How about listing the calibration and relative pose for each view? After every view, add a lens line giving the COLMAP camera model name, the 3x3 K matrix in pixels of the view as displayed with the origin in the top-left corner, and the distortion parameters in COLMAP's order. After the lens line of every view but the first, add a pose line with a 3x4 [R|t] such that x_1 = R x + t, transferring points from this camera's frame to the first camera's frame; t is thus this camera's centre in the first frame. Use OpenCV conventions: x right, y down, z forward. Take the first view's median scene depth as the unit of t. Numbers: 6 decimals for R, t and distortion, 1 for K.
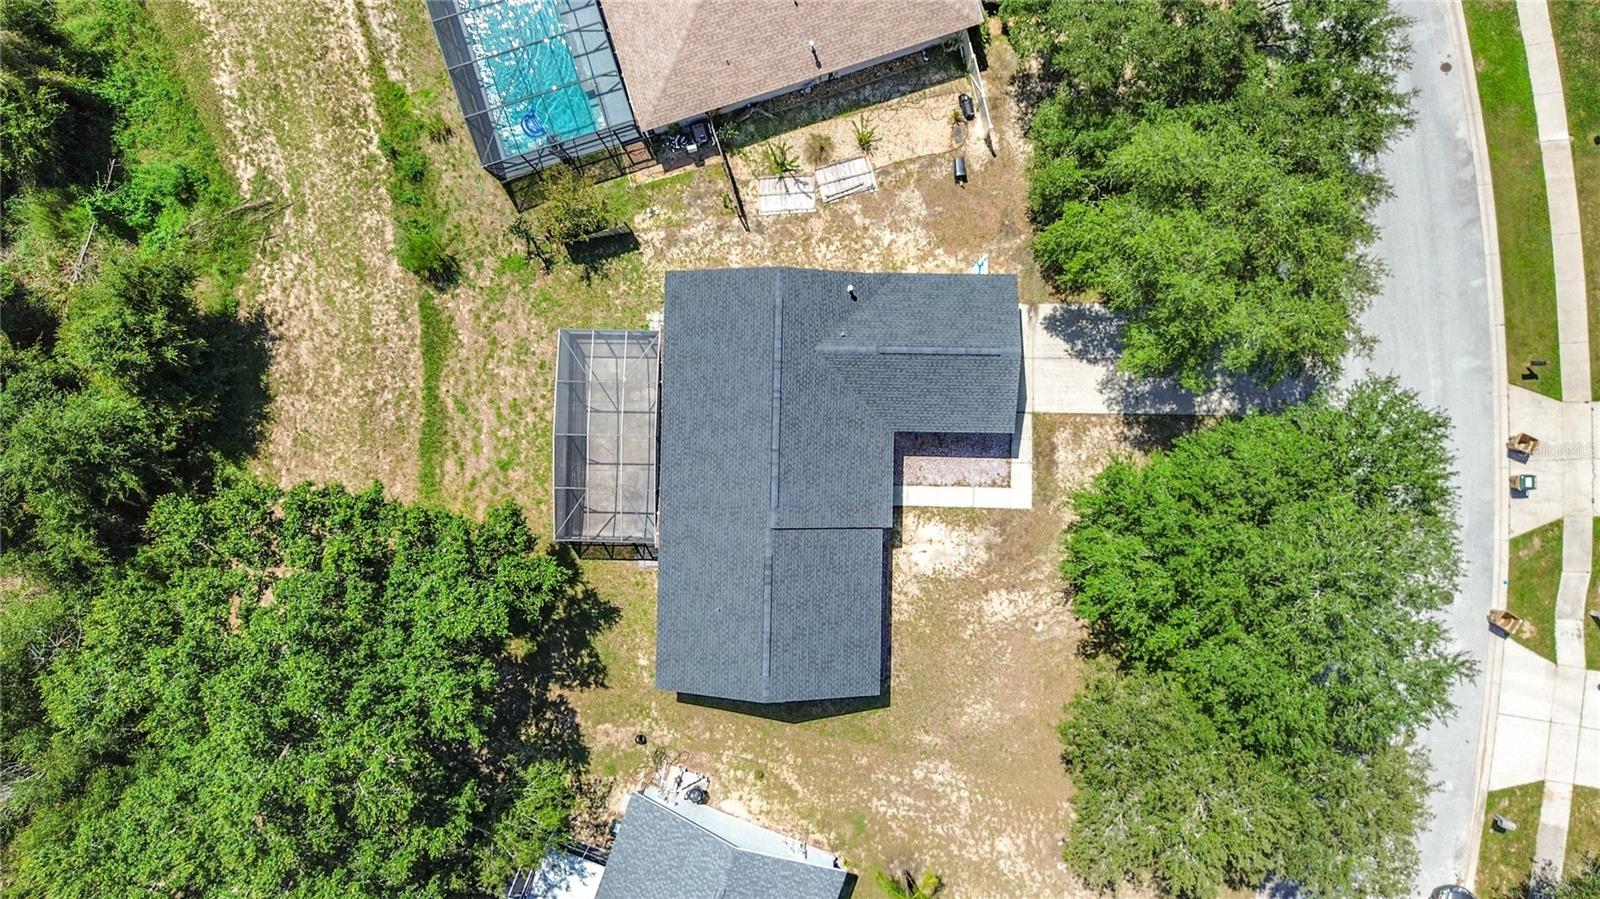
lens RADIAL K [[1166.8, 0, 775.3], [0, 1166.8, 399.7], [0, 0, 1]] dist [0.074900, -0.078980]
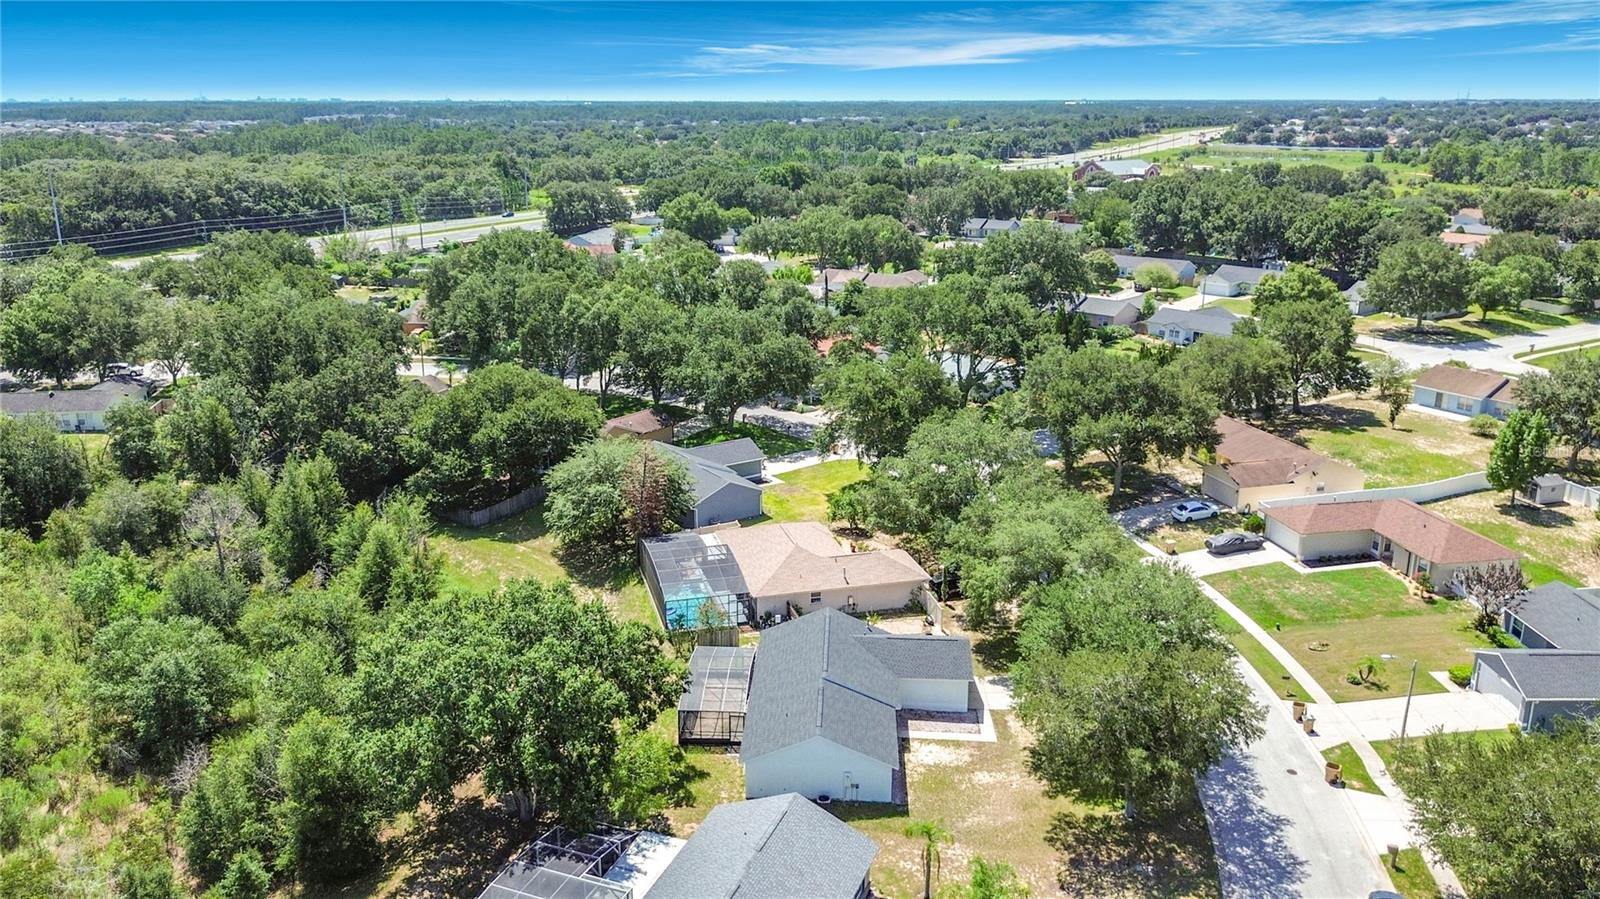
lens RADIAL K [[1166.8, 0, 775.3], [0, 1166.8, 399.7], [0, 0, 1]] dist [0.074900, -0.078980]
pose [[0.998236, 0.048168, -0.034697, -0.029087], [-0.046152, 0.262104, -0.963935, 1.416794], [-0.037337, 0.963837, 0.263865, 0.204915]]
